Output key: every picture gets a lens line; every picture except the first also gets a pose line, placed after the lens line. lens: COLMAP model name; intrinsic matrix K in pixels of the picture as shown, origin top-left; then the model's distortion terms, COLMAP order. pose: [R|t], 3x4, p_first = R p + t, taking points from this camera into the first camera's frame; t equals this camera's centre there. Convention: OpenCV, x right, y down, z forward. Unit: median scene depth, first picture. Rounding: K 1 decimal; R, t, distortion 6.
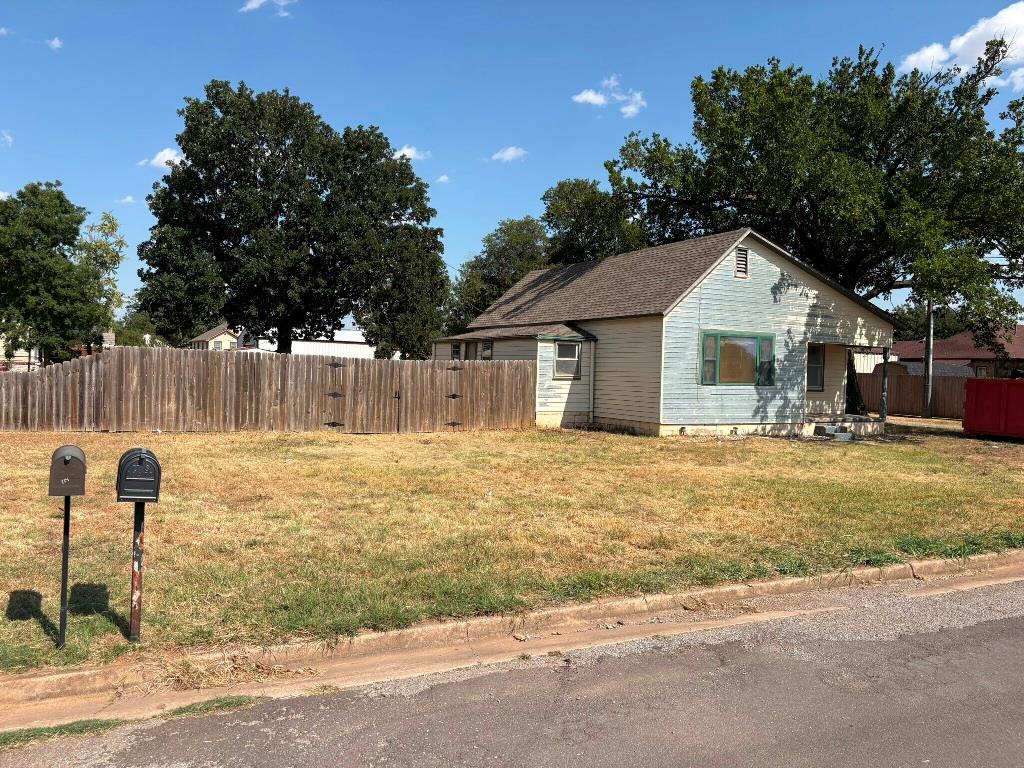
lens RADIAL K [[791.4, 0, 512.0], [0, 791.4, 384.0], [0, 0, 1]] dist [0.034722, -0.000889]
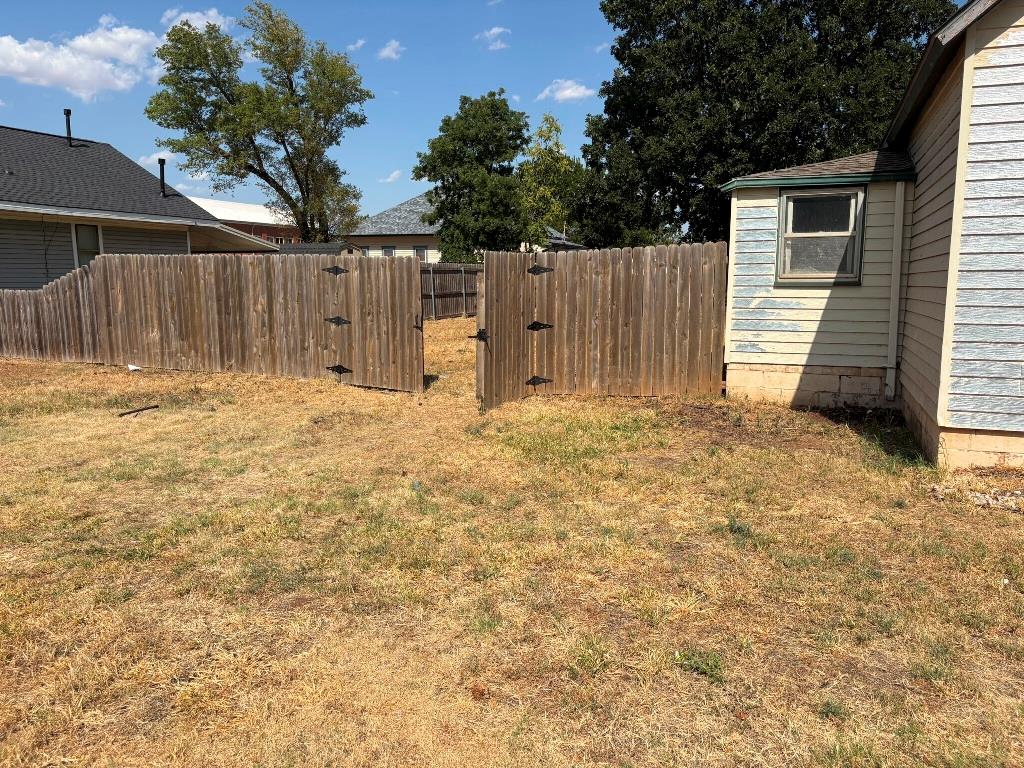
lens RADIAL K [[791.4, 0, 512.0], [0, 791.4, 384.0], [0, 0, 1]] dist [0.034722, -0.000889]
pose [[0.644859, 0.069272, -0.761156, 0.297555], [0.006560, 0.995346, 0.096143, 0.004043], [0.764273, -0.066992, 0.641404, 0.658073]]
